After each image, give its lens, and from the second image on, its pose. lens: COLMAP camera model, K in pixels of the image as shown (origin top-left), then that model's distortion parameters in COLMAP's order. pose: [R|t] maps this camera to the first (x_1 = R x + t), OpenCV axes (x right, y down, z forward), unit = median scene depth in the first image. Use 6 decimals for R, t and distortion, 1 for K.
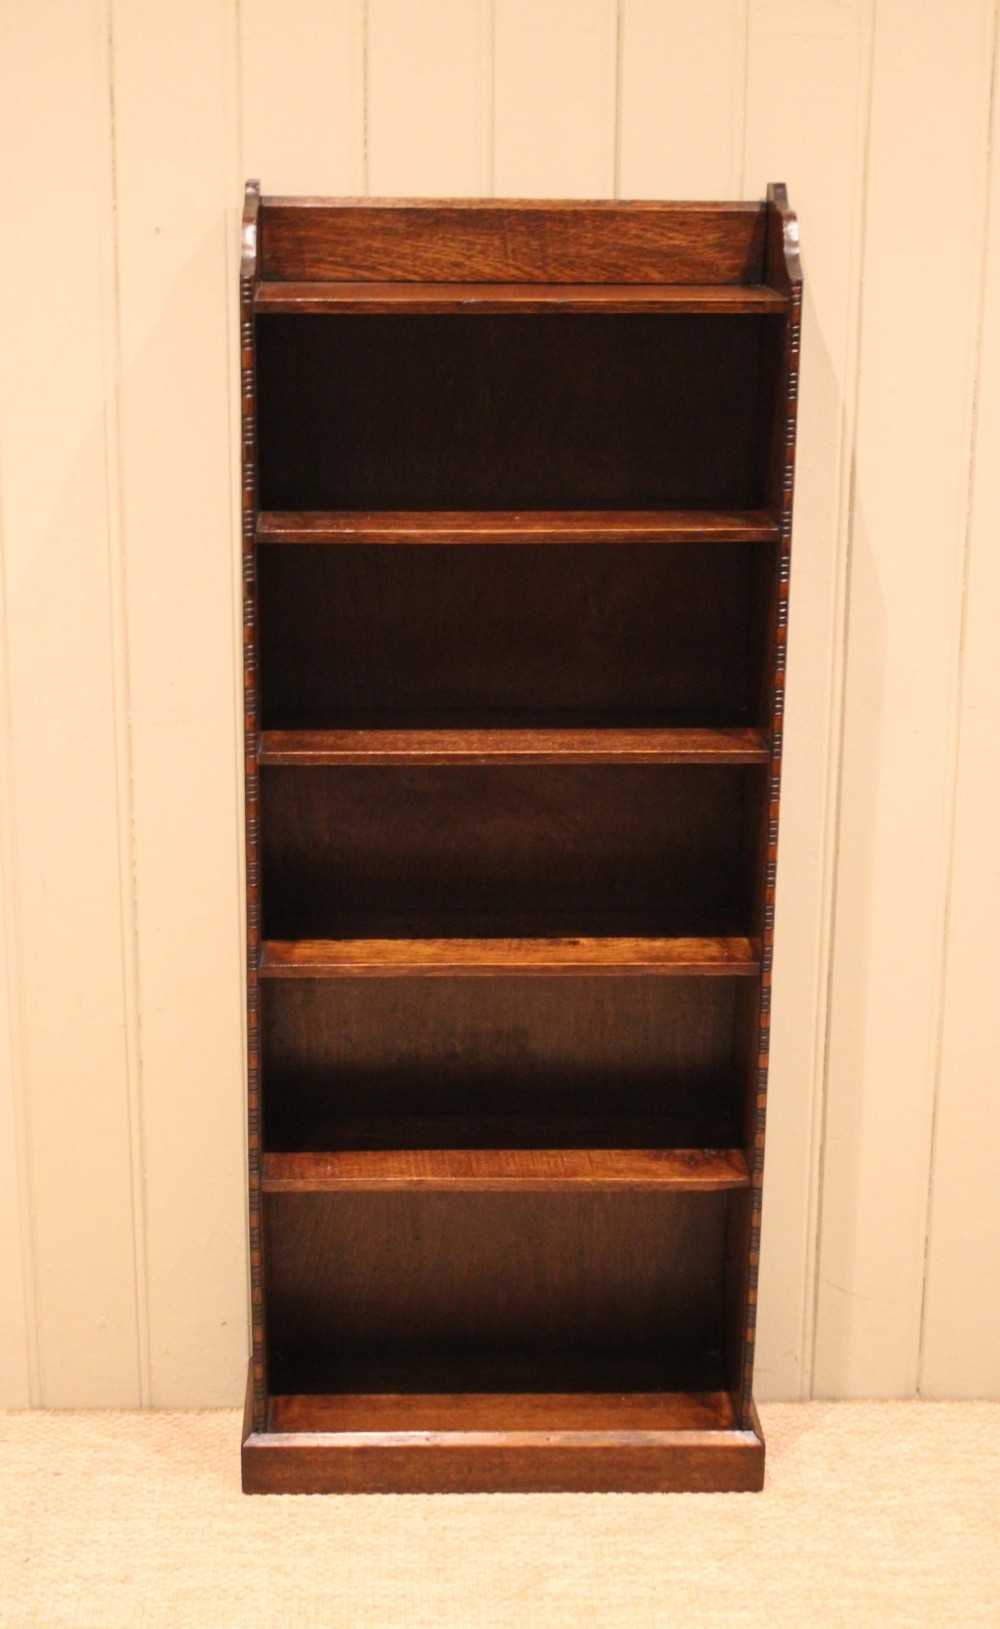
lens RADIAL K [[2574.0, 0, 483.5], [0, 2574.0, 766.5], [0, 0, 1]] dist [0.038969, -0.011461]
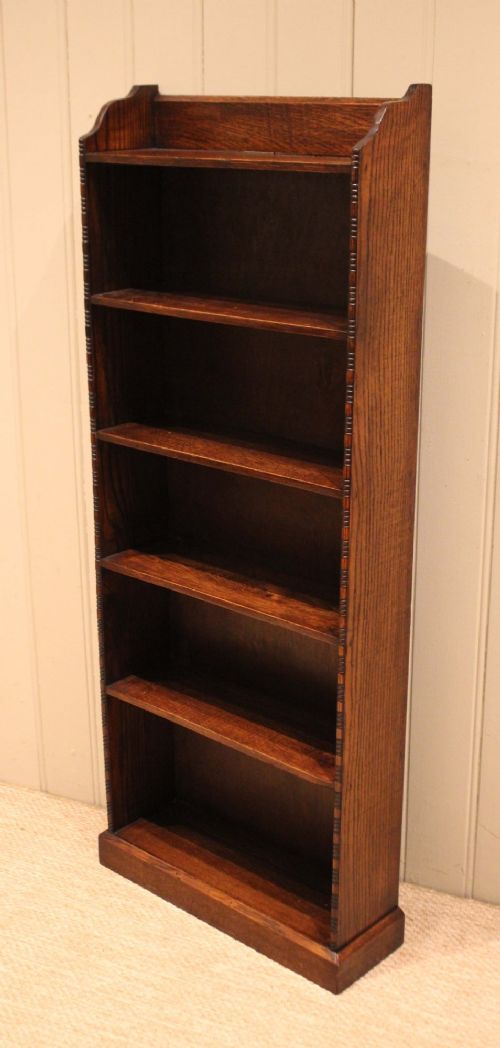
lens RADIAL K [[1340.8, 0, 250.0], [0, 1340.8, 524.0], [0, 0, 1]] dist [-0.016106, -0.014924]
pose [[0.720323, 0.207465, -0.661887, 0.563243], [-0.185885, 0.977057, 0.103956, -0.055061], [0.668268, 0.048153, 0.742361, 0.421823]]
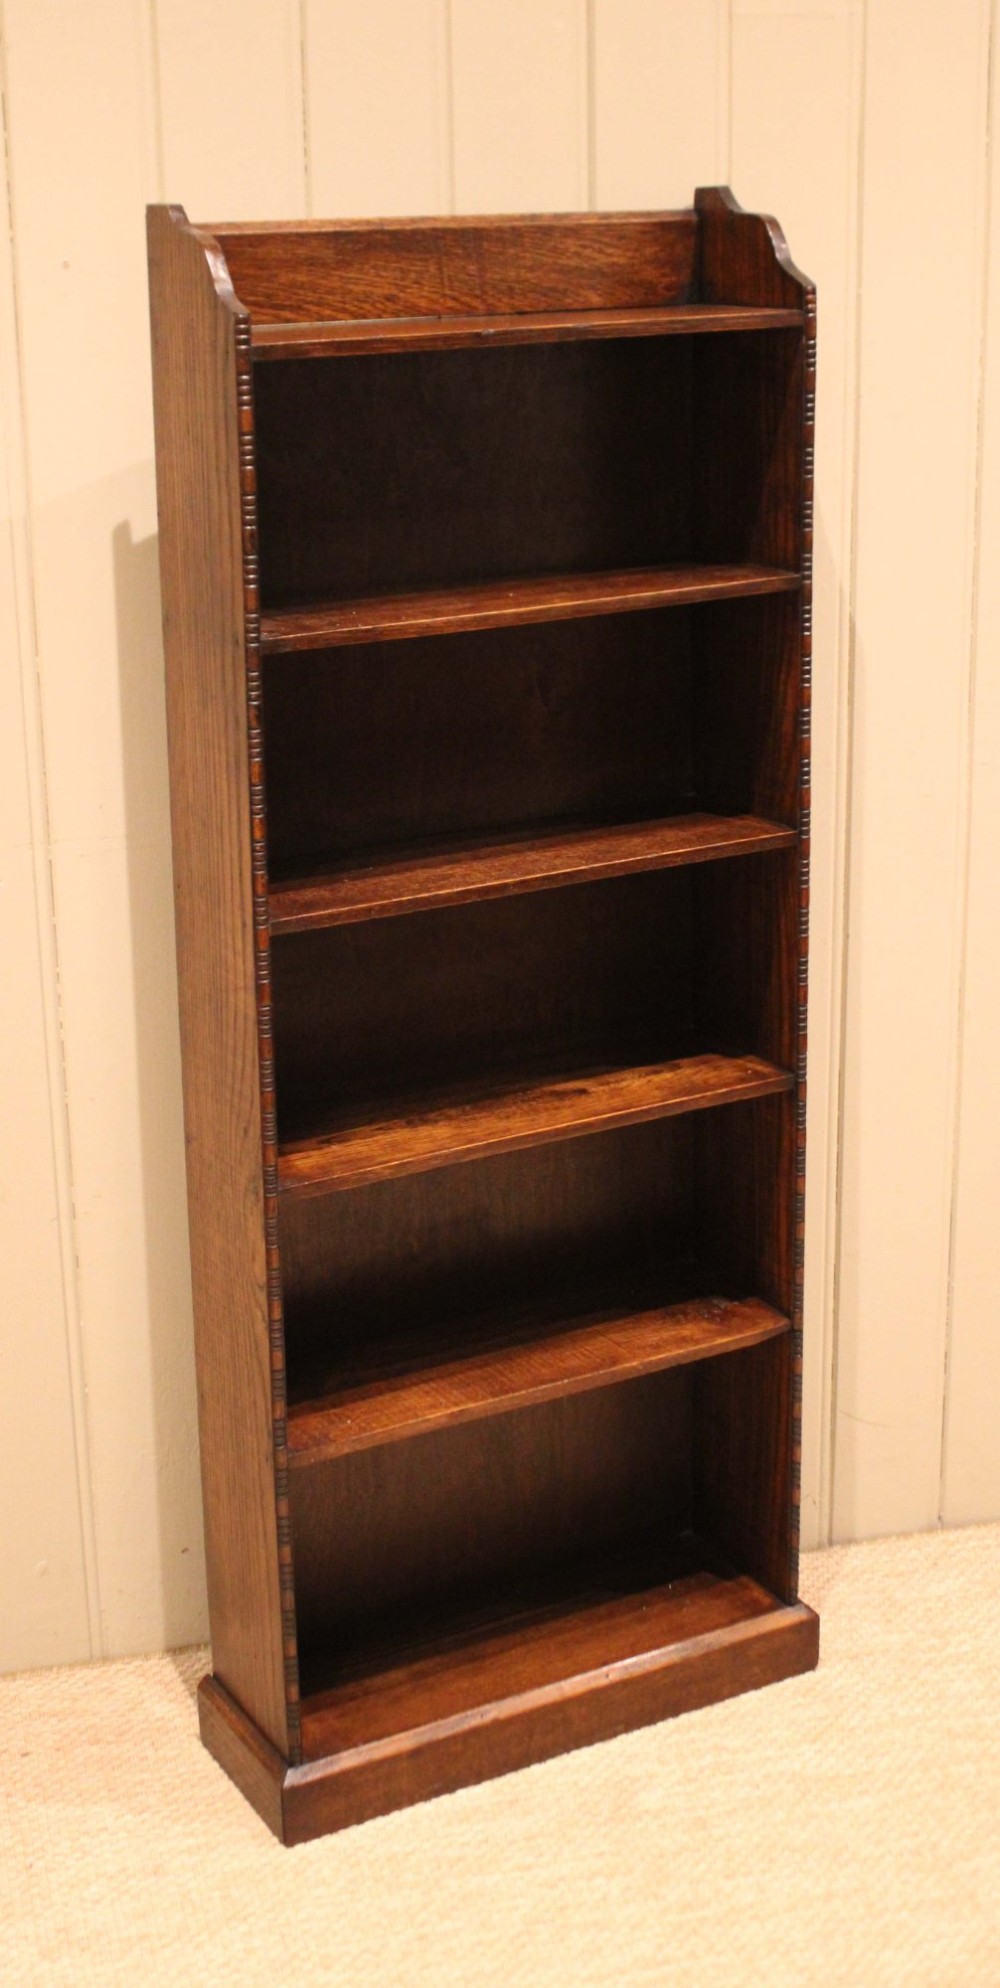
lens RADIAL K [[2664.5, 0, 492.2], [0, 2664.5, 884.5], [0, 0, 1]] dist [-0.021952, 0.032225]
pose [[0.889994, -0.147213, 0.431555, -0.374221], [0.153269, 0.987963, 0.020928, -0.022769], [-0.429441, 0.047518, 0.901844, 0.229239]]
